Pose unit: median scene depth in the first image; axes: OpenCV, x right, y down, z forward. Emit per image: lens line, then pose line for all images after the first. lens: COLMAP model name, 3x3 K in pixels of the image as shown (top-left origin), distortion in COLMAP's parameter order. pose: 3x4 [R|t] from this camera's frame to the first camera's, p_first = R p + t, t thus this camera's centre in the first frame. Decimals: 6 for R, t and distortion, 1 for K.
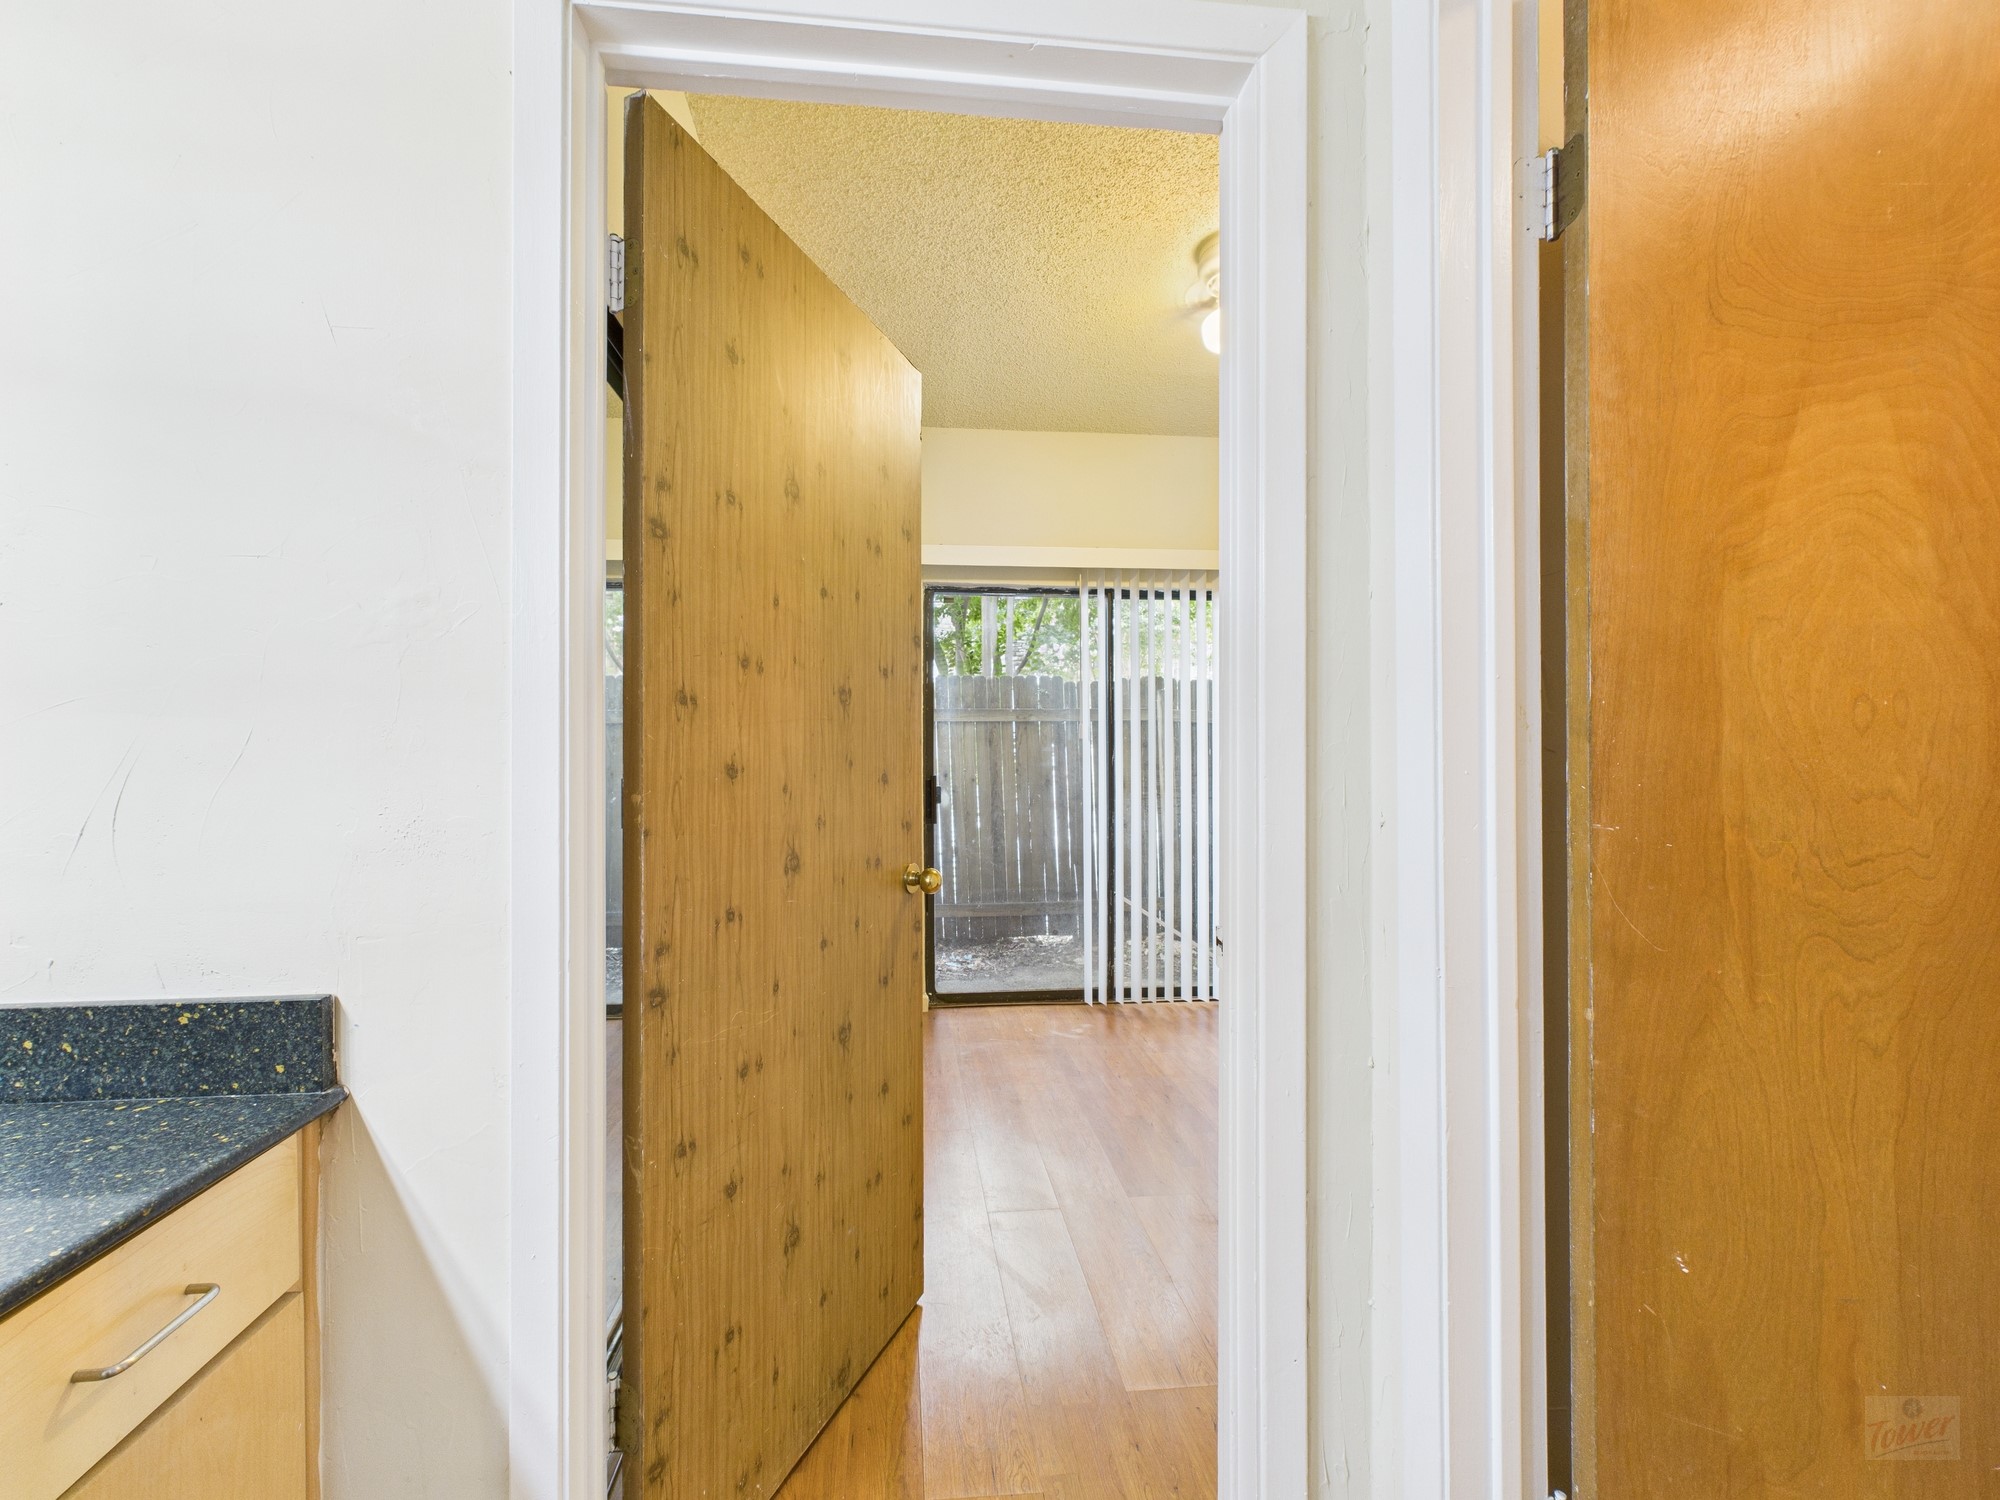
lens RADIAL K [[825.5, 0, 977.5], [0, 825.5, 757.7], [0, 0, 1]] dist [0.001154, 0.000051]
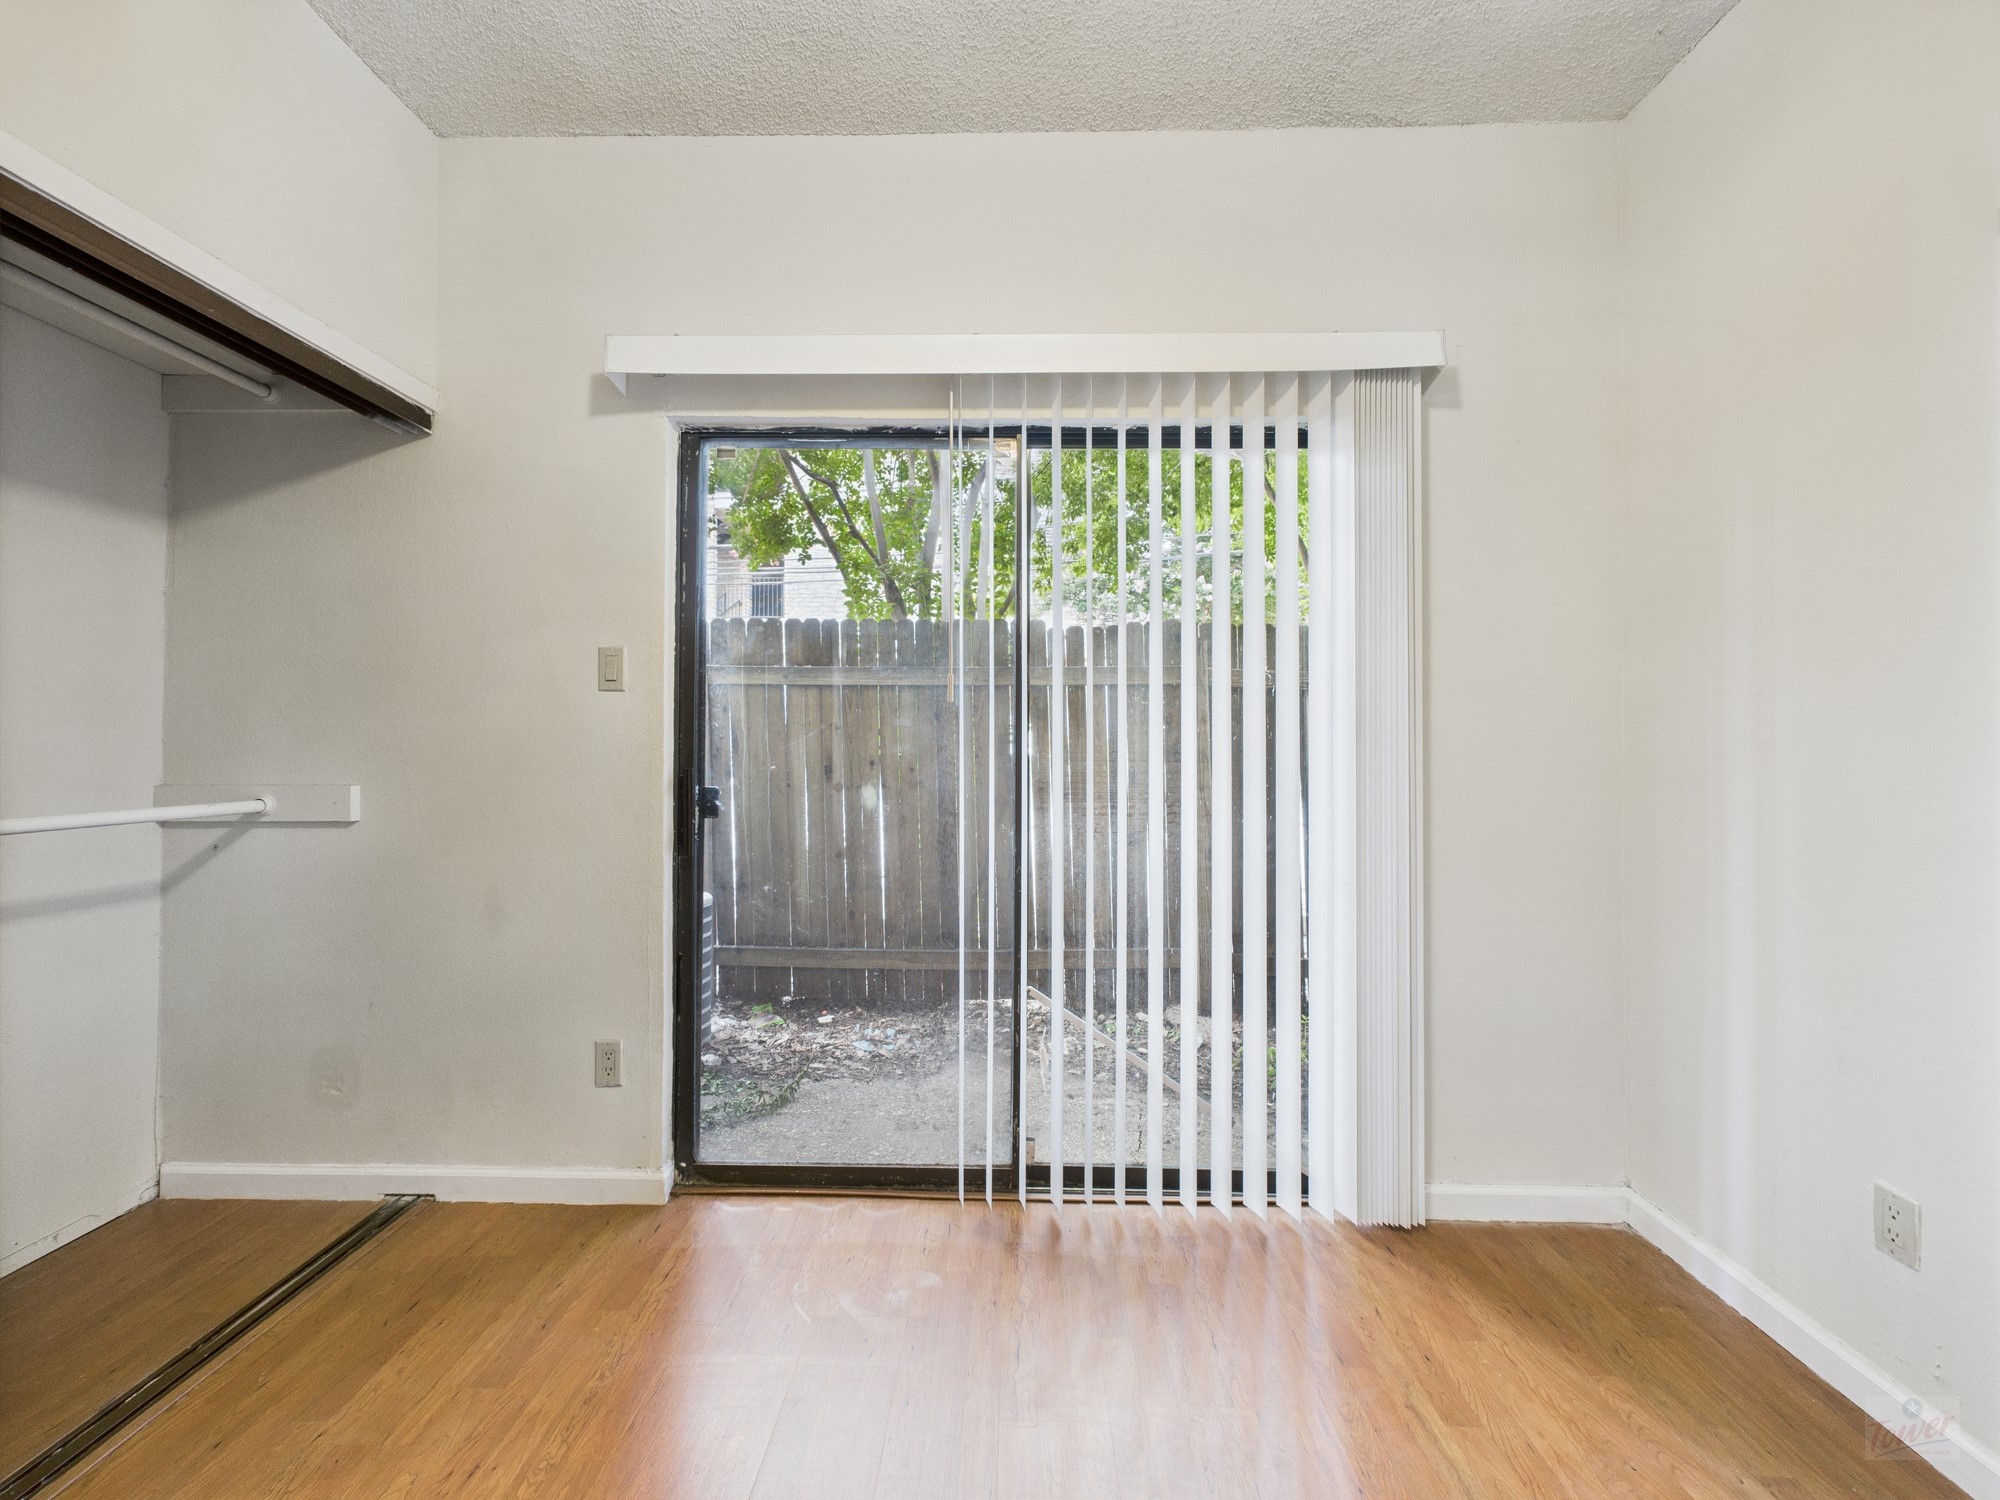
lens RADIAL K [[804.4, 0, 1000.0], [0, 804.4, 750.0], [0, 0, 1]] dist [0.001074, 0.000069]
pose [[0.993221, 0.004982, -0.116134, 0.907076], [-0.004328, 0.999973, 0.005891, 0.023919], [0.116160, -0.005348, 0.993216, 2.100795]]
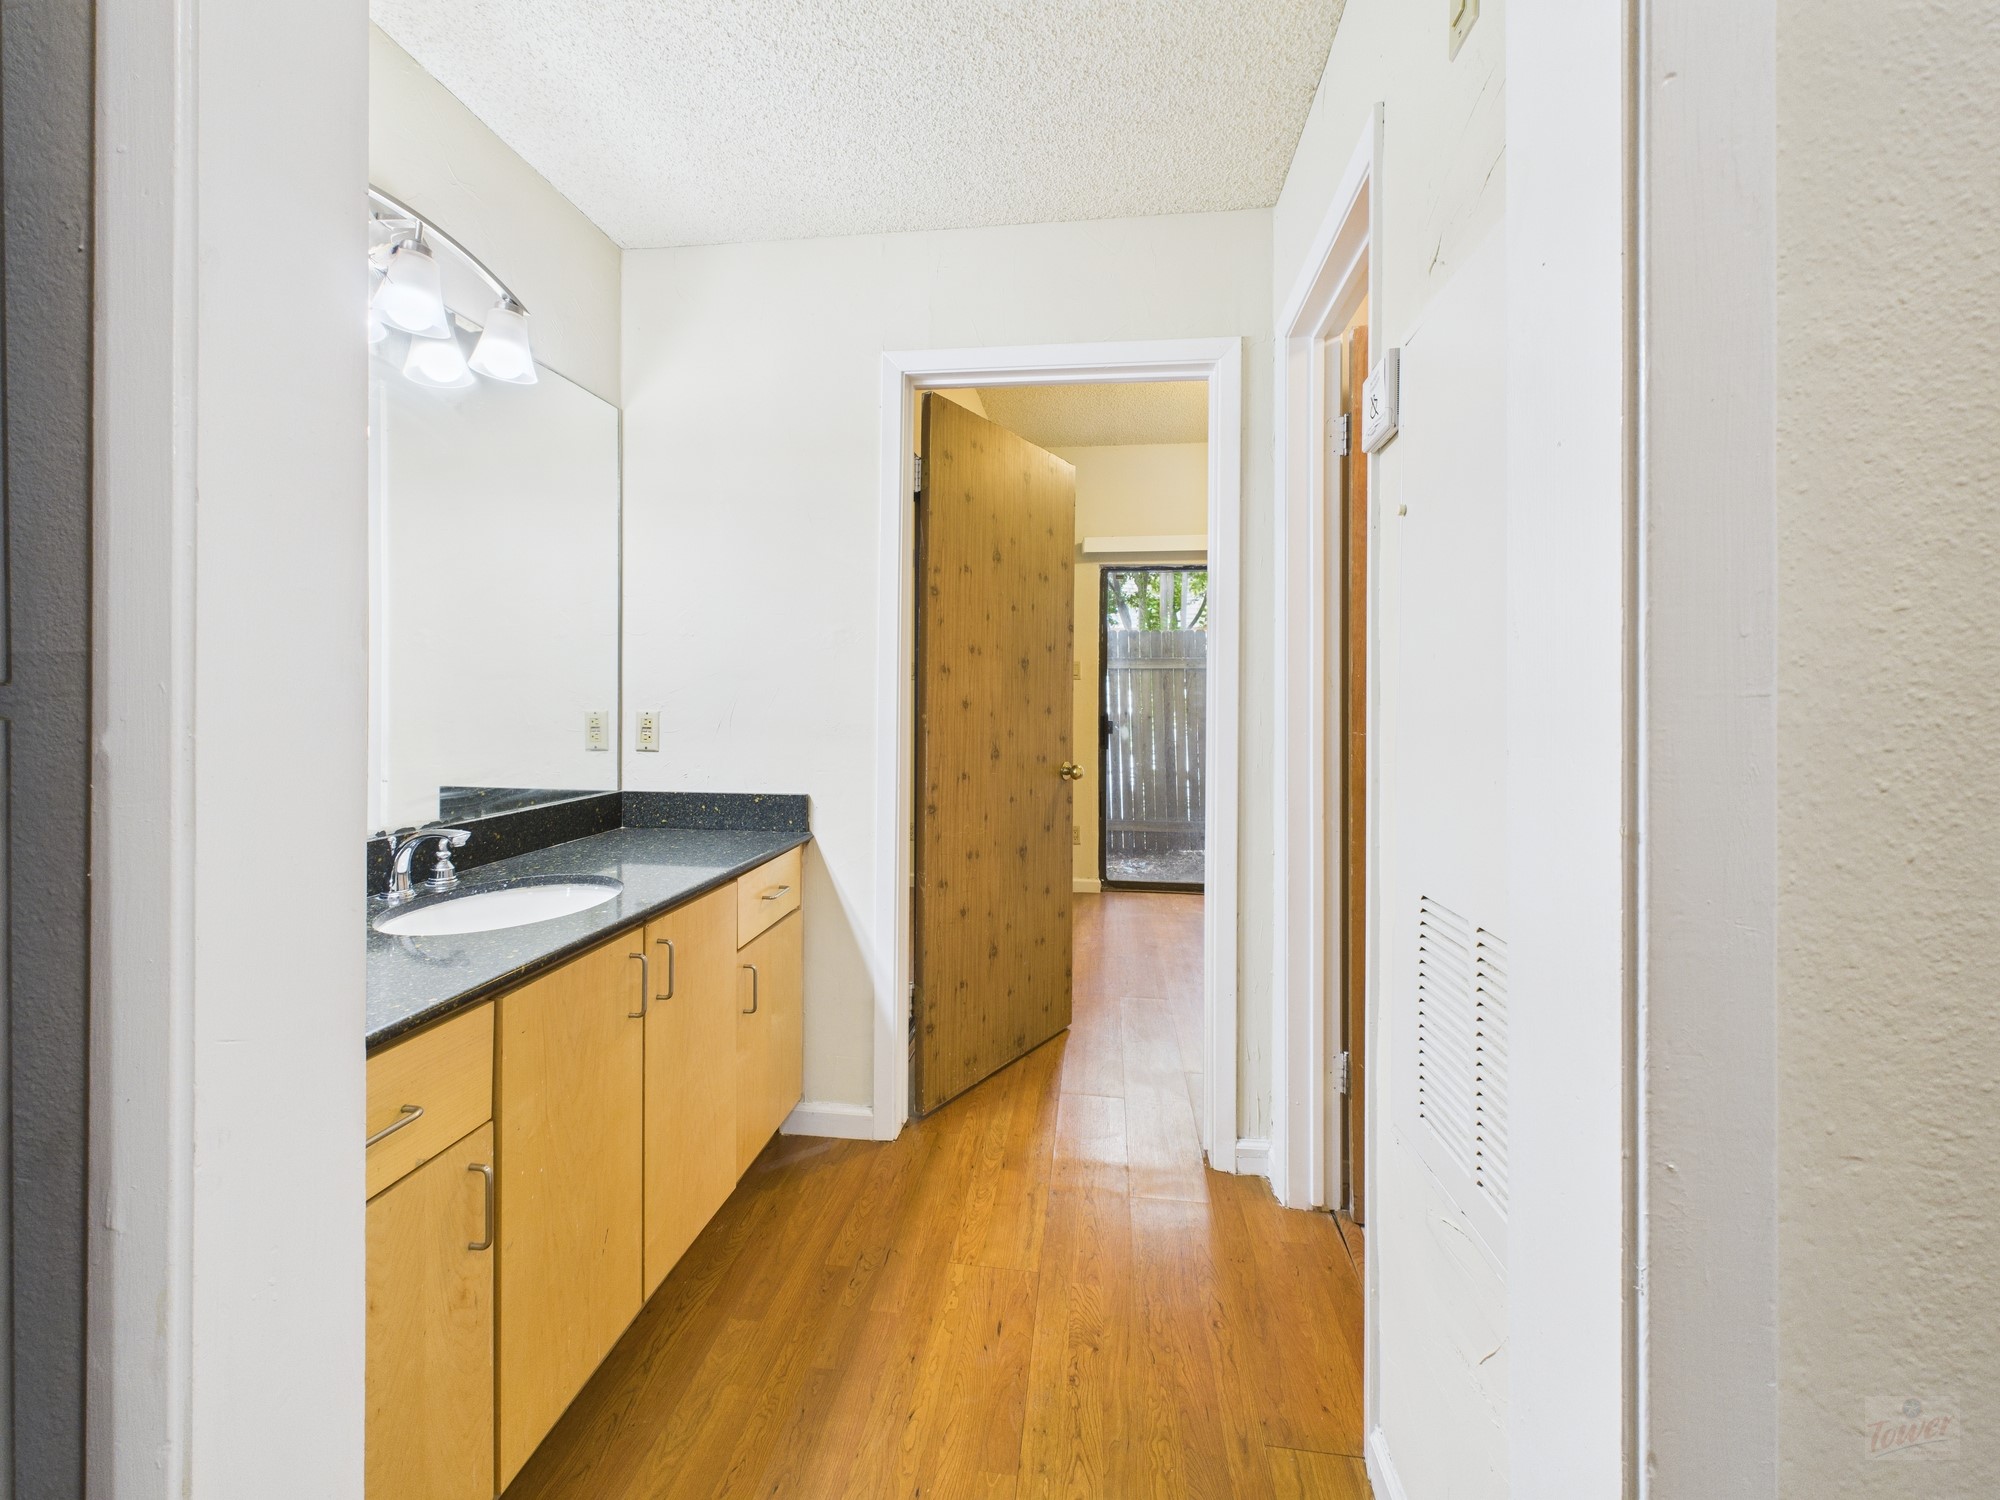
lens RADIAL K [[802.4, 0, 1003.7], [0, 802.4, 694.9], [0, 0, 1]] dist [0.000872, 0.000054]
pose [[0.975119, 0.008154, -0.221531, 0.296242], [-0.008996, 0.999956, -0.002793, -0.003177], [0.221498, 0.004717, 0.975149, -1.162305]]
